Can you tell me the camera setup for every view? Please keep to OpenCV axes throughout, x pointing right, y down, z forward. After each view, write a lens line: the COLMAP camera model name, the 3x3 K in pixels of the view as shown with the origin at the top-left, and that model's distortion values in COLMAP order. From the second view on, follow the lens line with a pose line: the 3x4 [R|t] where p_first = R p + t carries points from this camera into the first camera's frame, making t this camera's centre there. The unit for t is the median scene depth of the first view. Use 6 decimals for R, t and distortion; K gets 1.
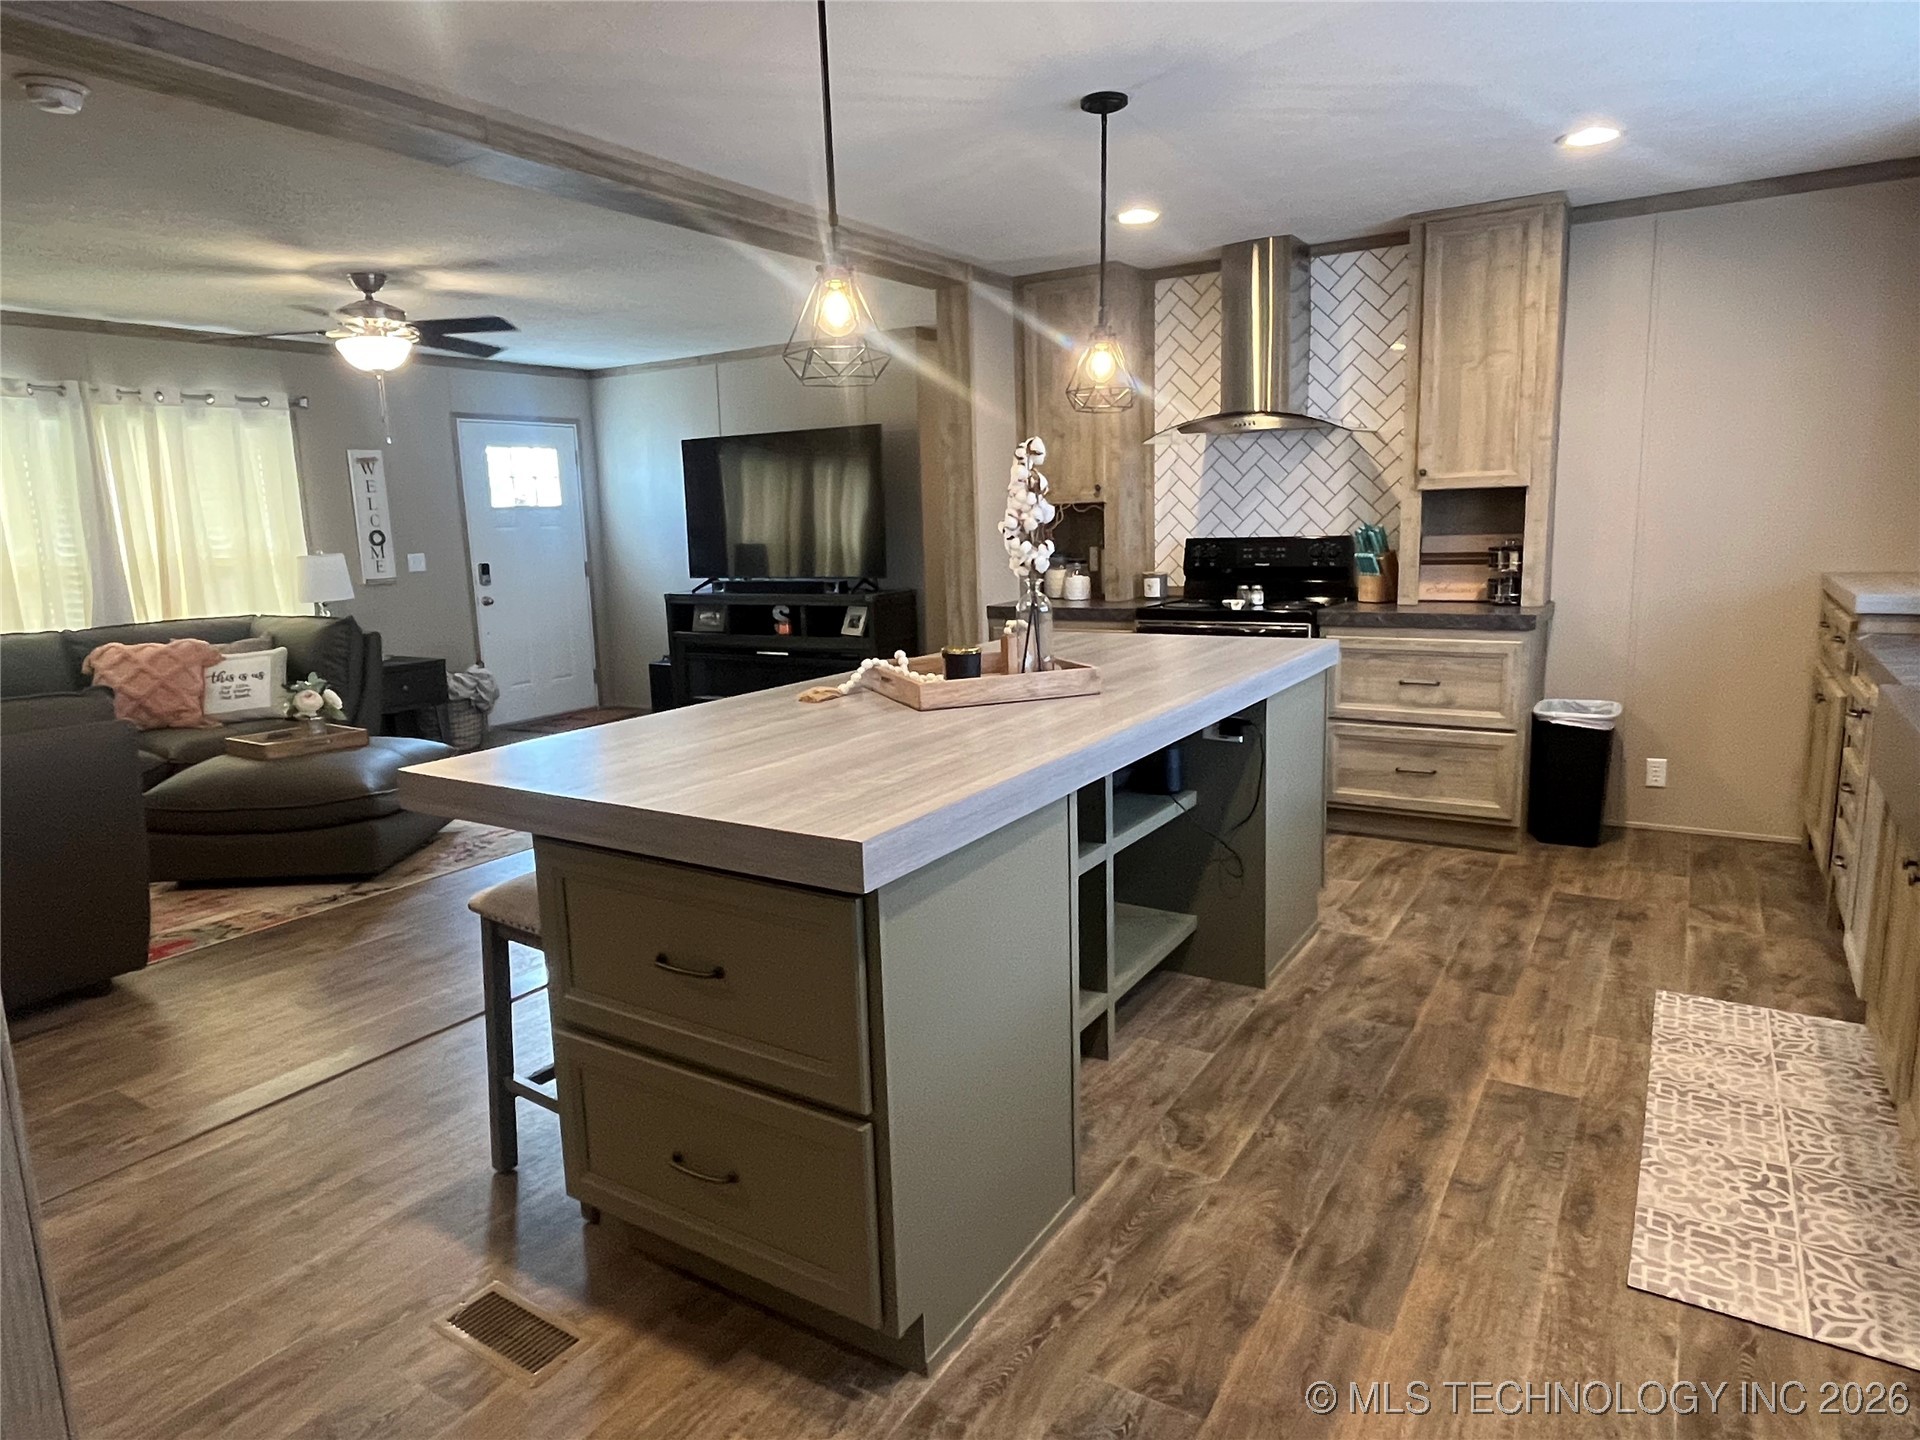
lens RADIAL K [[1156.8, 0, 964.4], [0, 1156.8, 721.0], [0, 0, 1]] dist [0.006837, -0.008557]
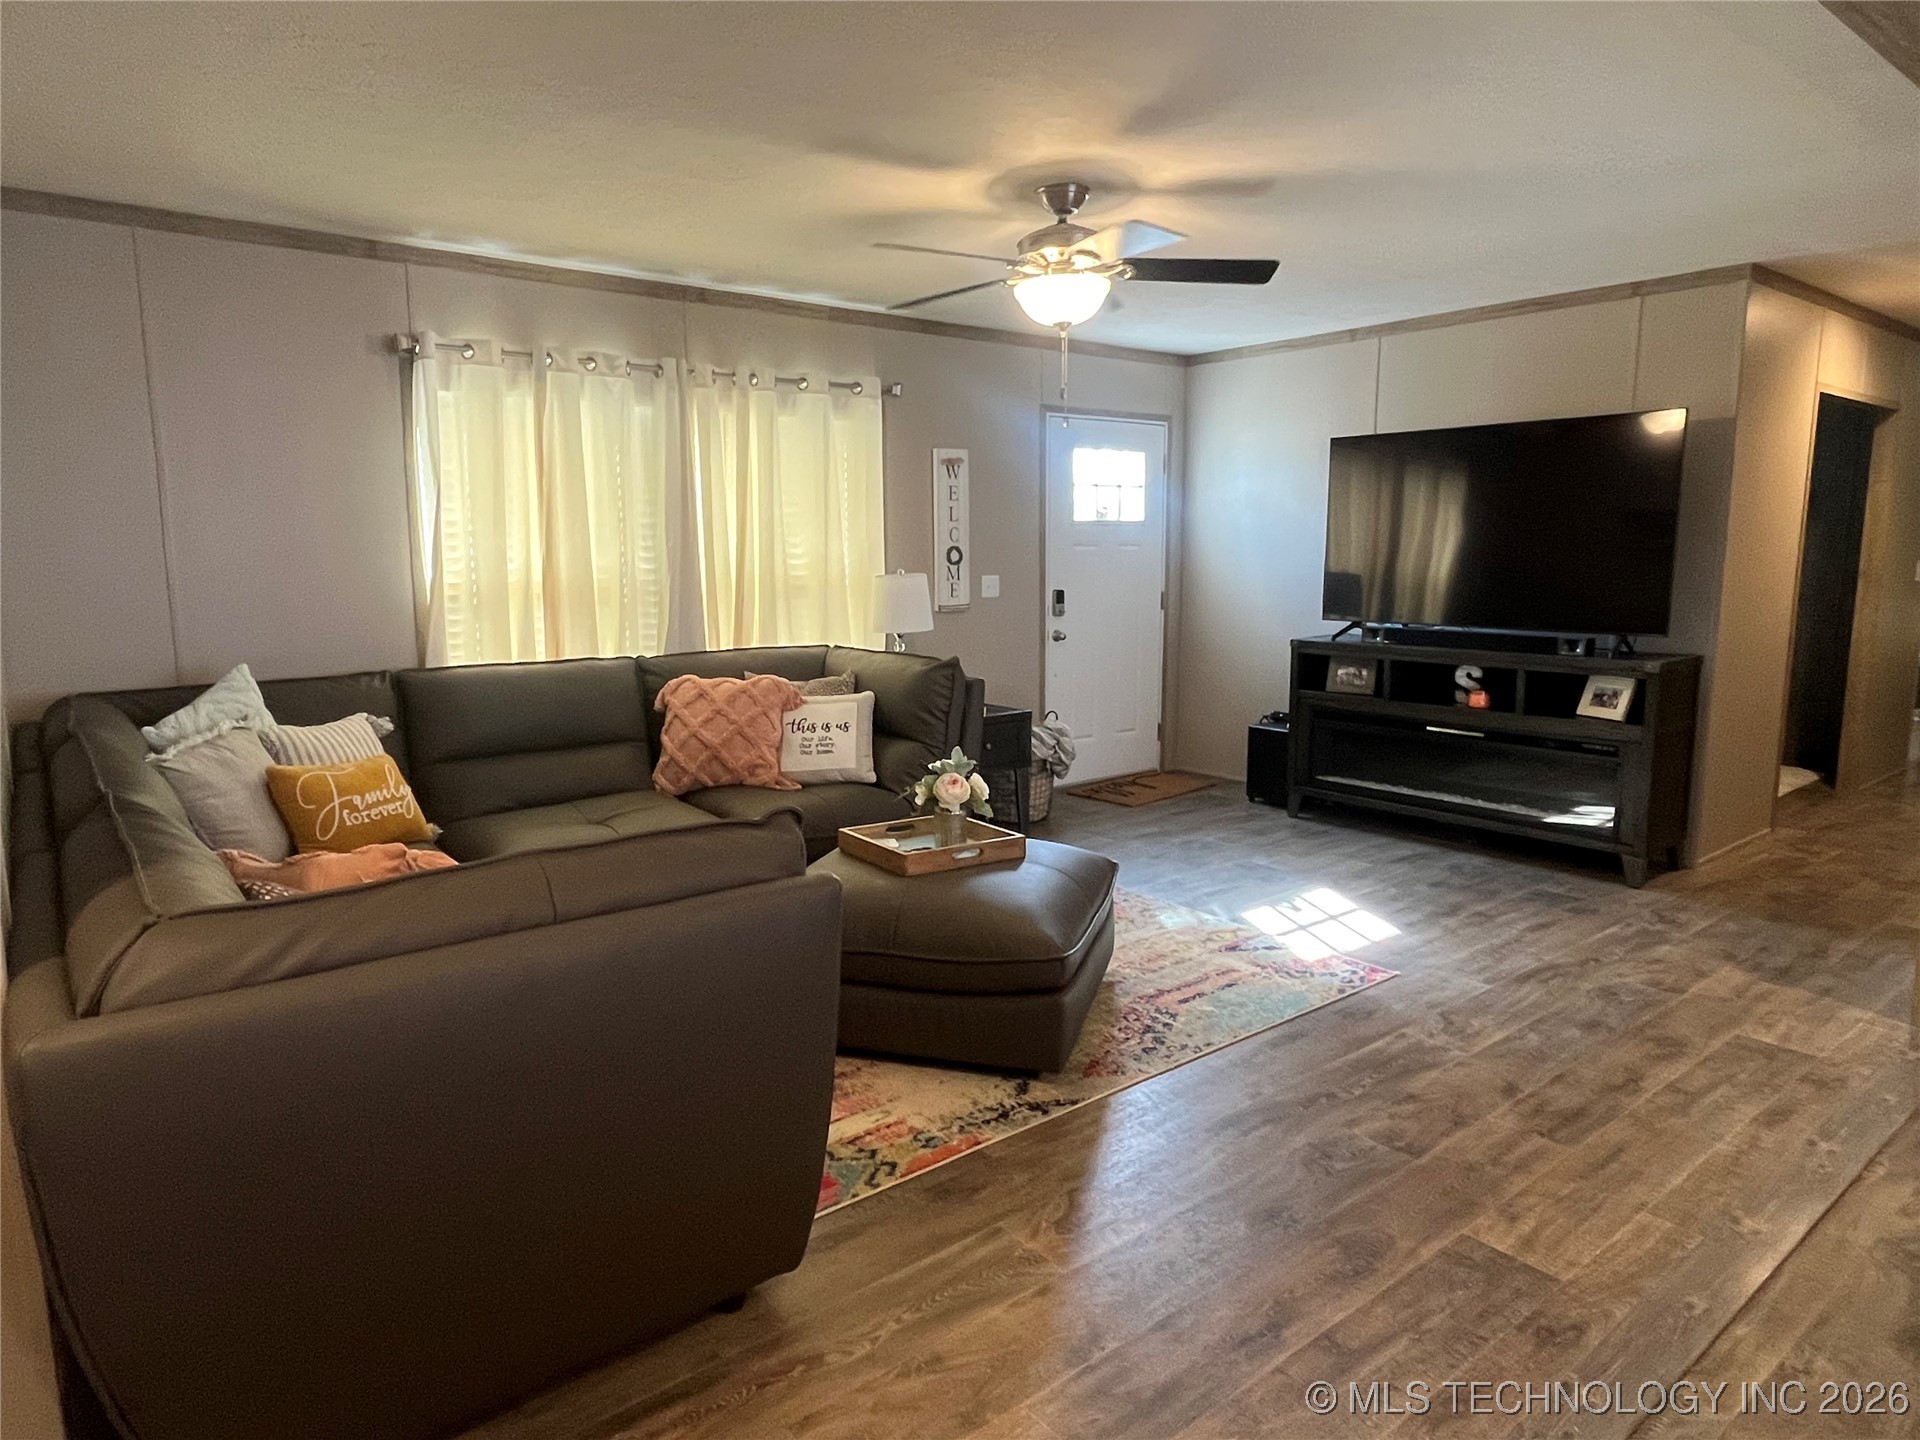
lens RADIAL K [[1156.8, 0, 974.3], [0, 1156.8, 724.8], [0, 0, 1]] dist [0.006837, -0.008557]
pose [[0.947594, 0.075374, -0.310457, -0.267244], [-0.080352, 0.996761, -0.003256, -0.043050], [0.309206, 0.028031, 0.950582, 0.264903]]
